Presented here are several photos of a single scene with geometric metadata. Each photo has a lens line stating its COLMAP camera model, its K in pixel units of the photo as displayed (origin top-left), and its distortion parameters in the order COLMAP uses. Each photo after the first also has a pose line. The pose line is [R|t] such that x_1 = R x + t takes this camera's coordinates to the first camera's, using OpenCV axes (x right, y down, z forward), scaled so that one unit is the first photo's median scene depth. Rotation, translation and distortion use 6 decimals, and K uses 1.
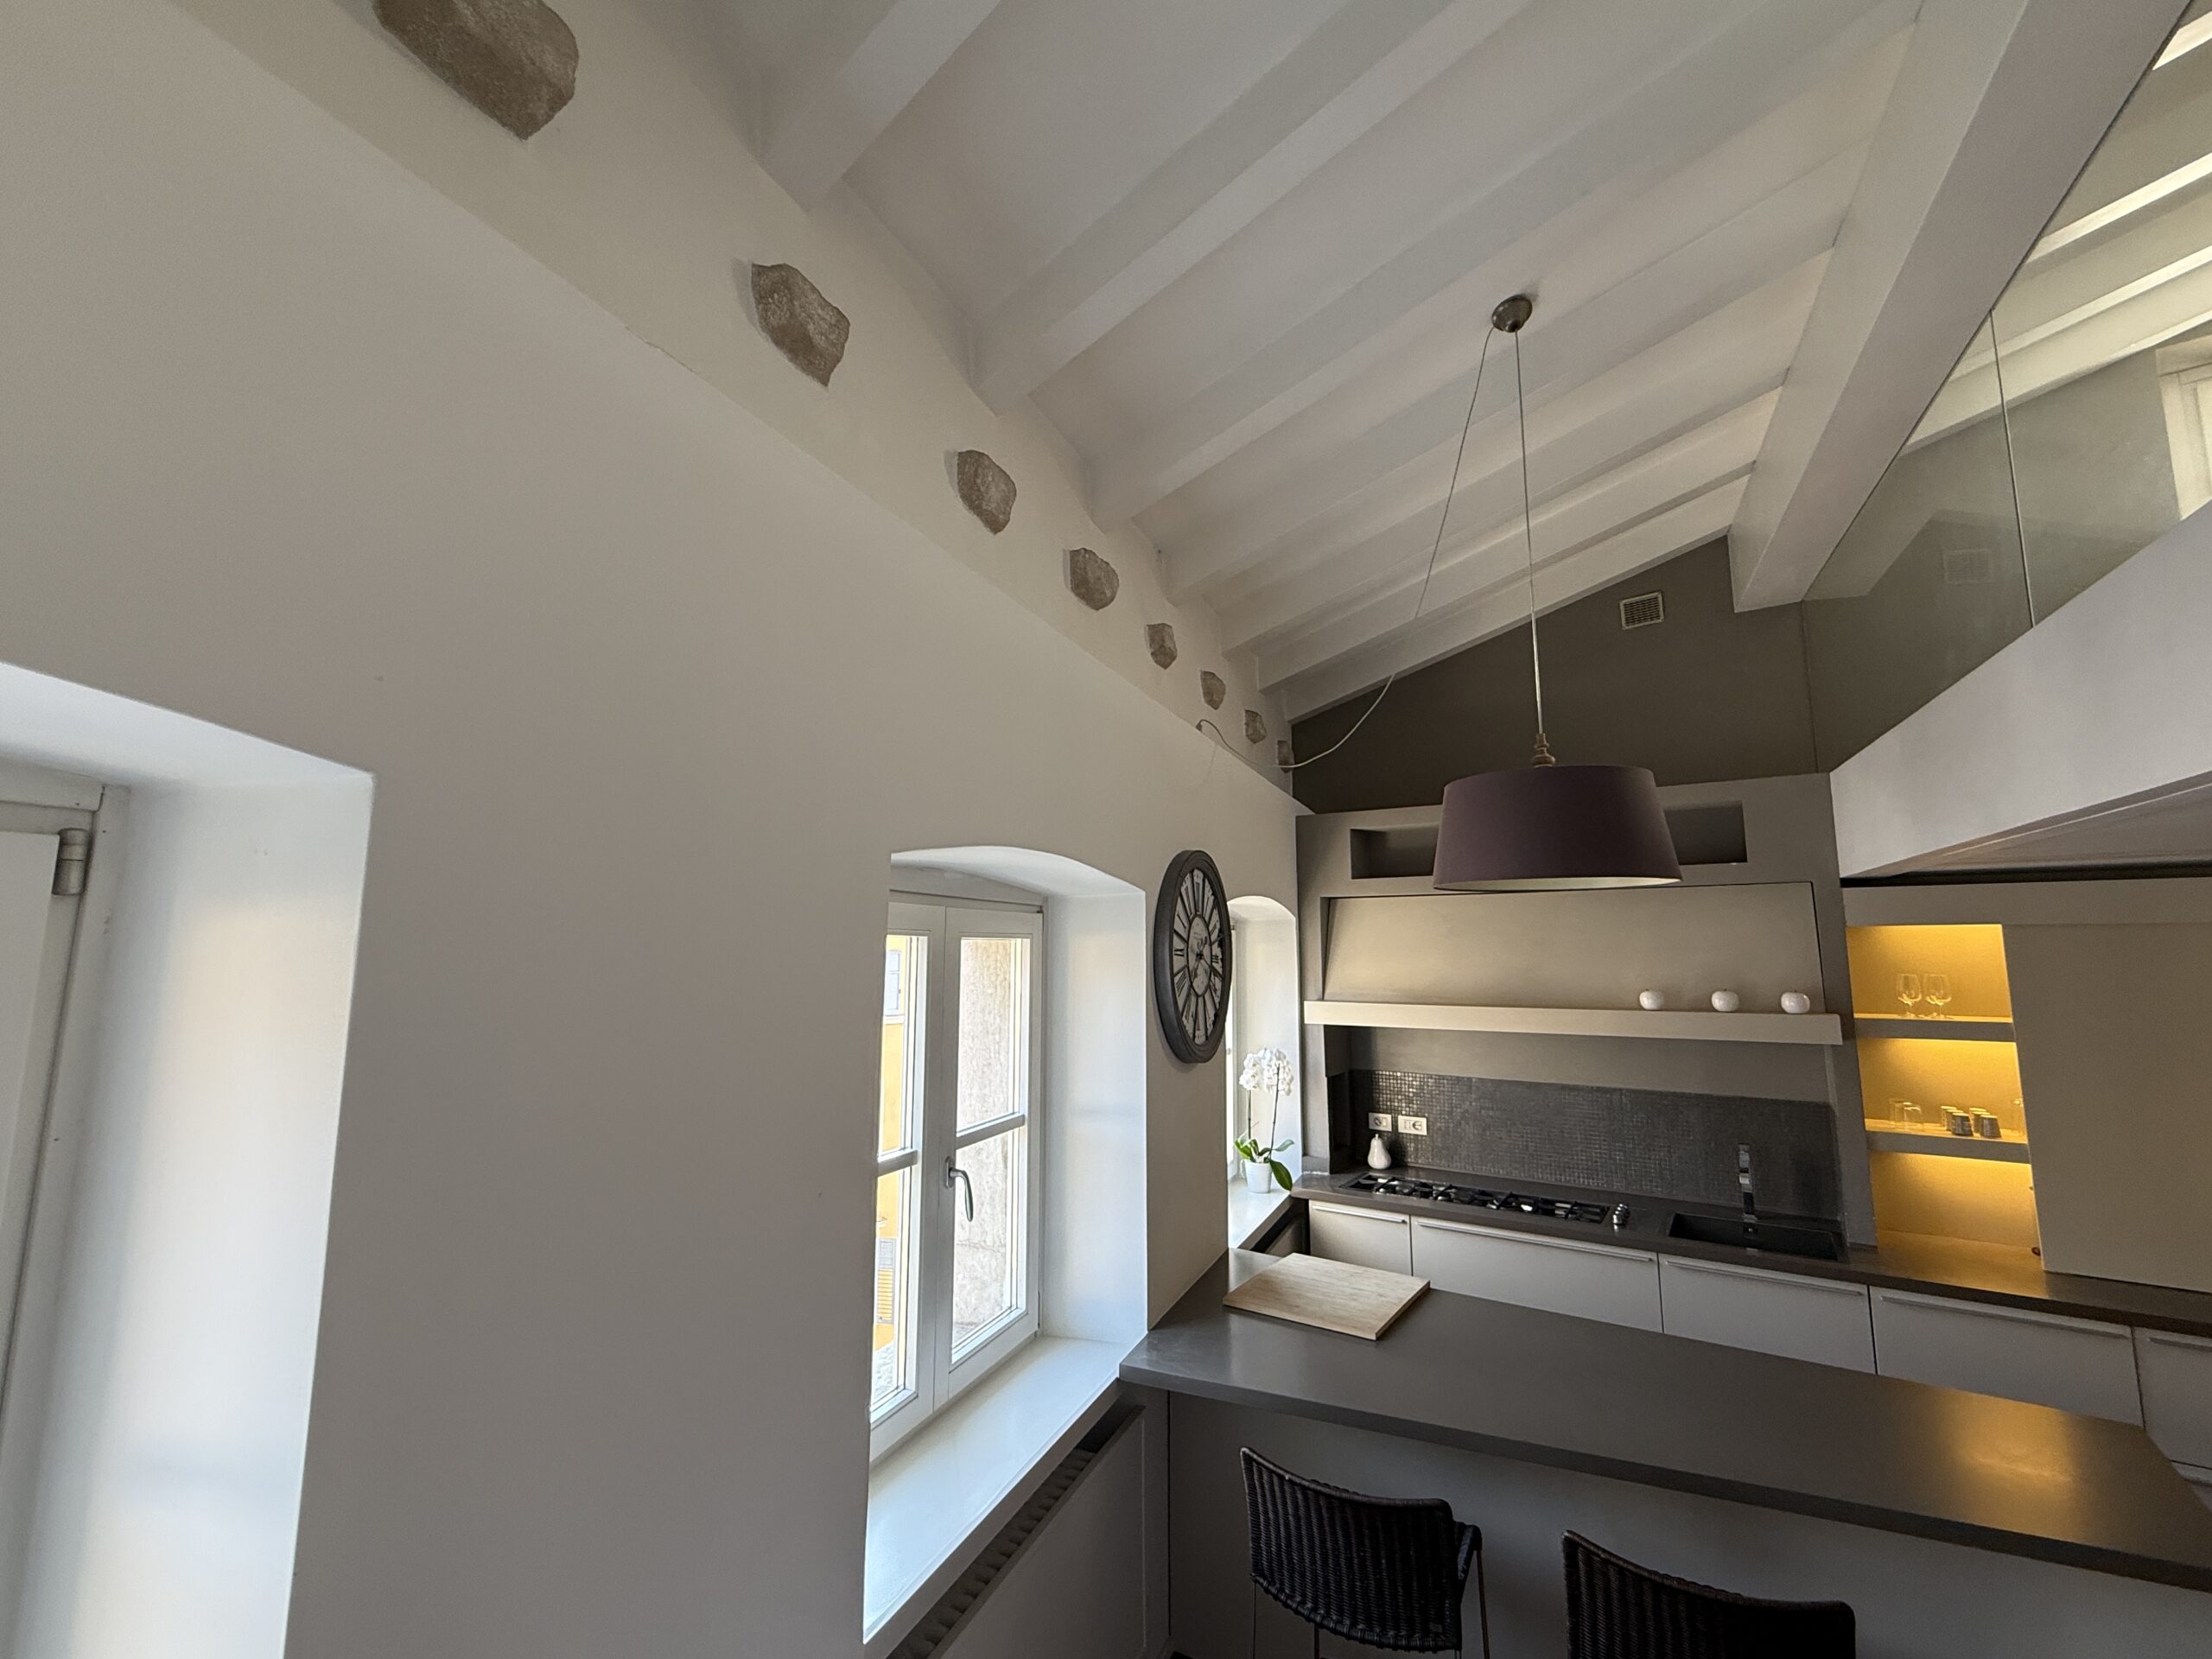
lens RADIAL K [[942.5, 0, 1107.3], [0, 942.5, 830.7], [0, 0, 1]] dist [0.001311, -0.000236]
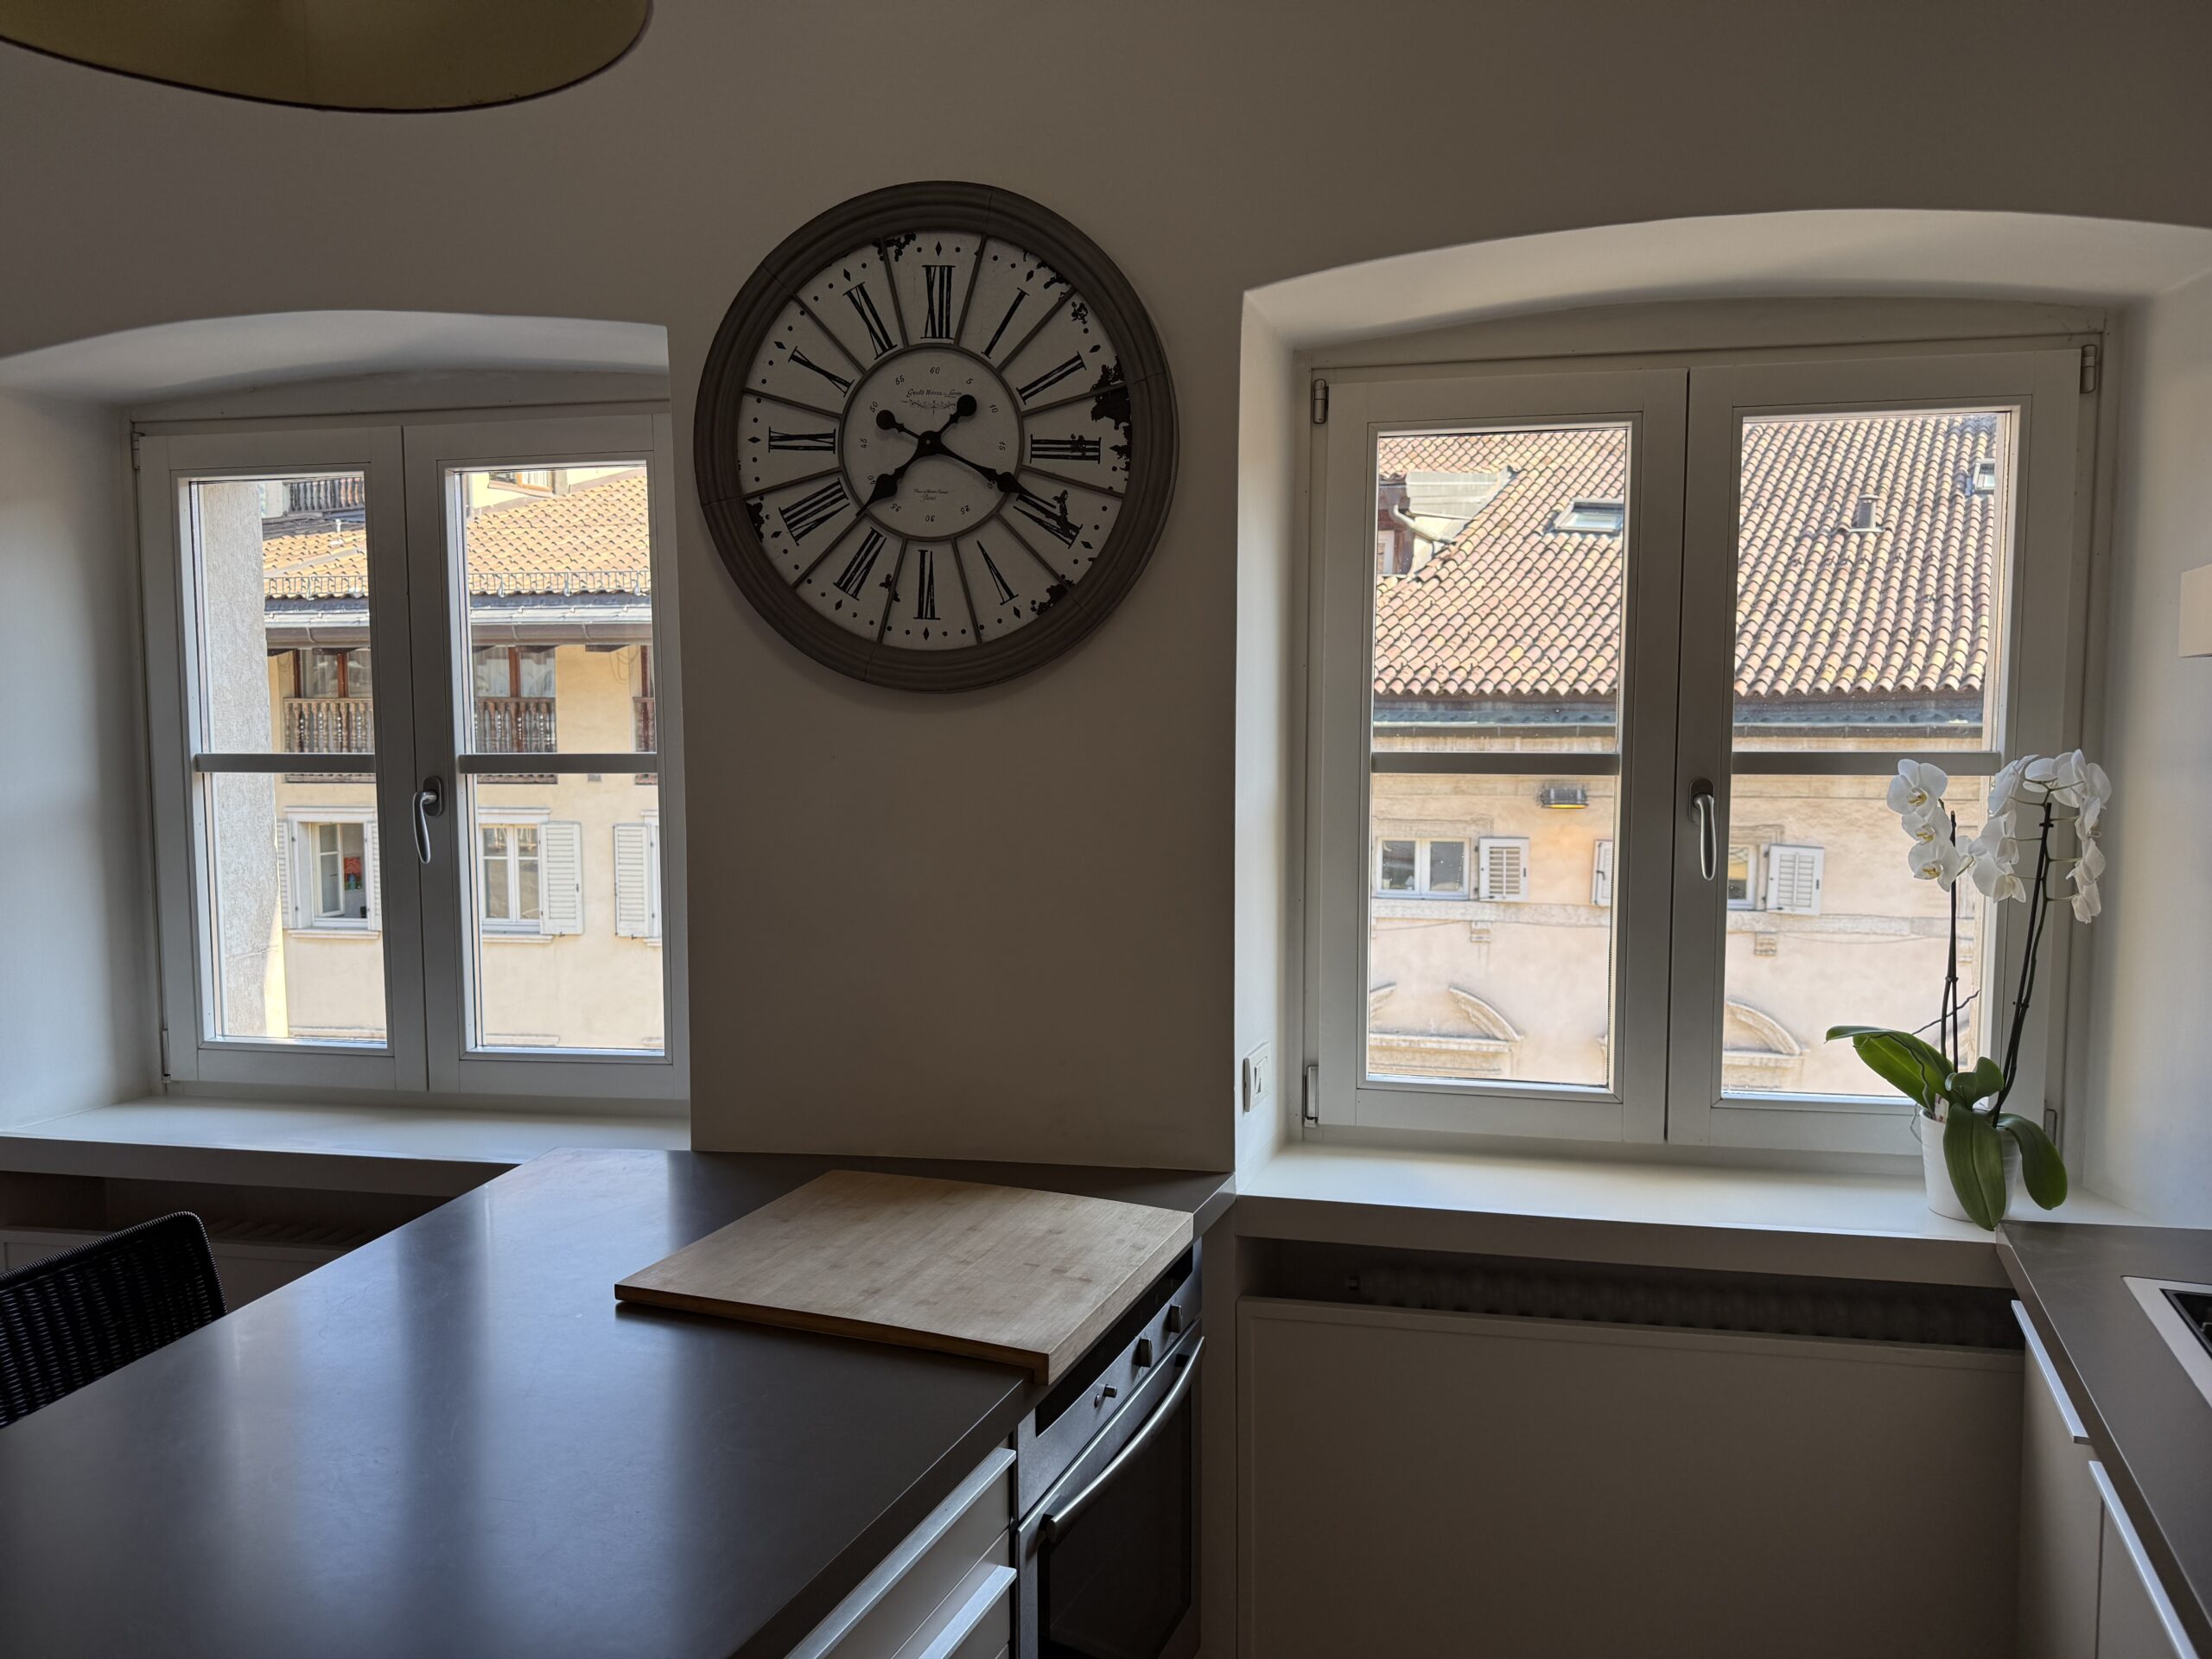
lens RADIAL K [[1560.6, 0, 1095.8], [0, 1560.6, 857.4], [0, 0, 1]] dist [0.045923, -0.017687]
pose [[0.212966, 0.081490, -0.973656, 0.670978], [0.130831, 0.985163, 0.111069, 0.203576], [0.968261, -0.151038, 0.199145, 0.743821]]
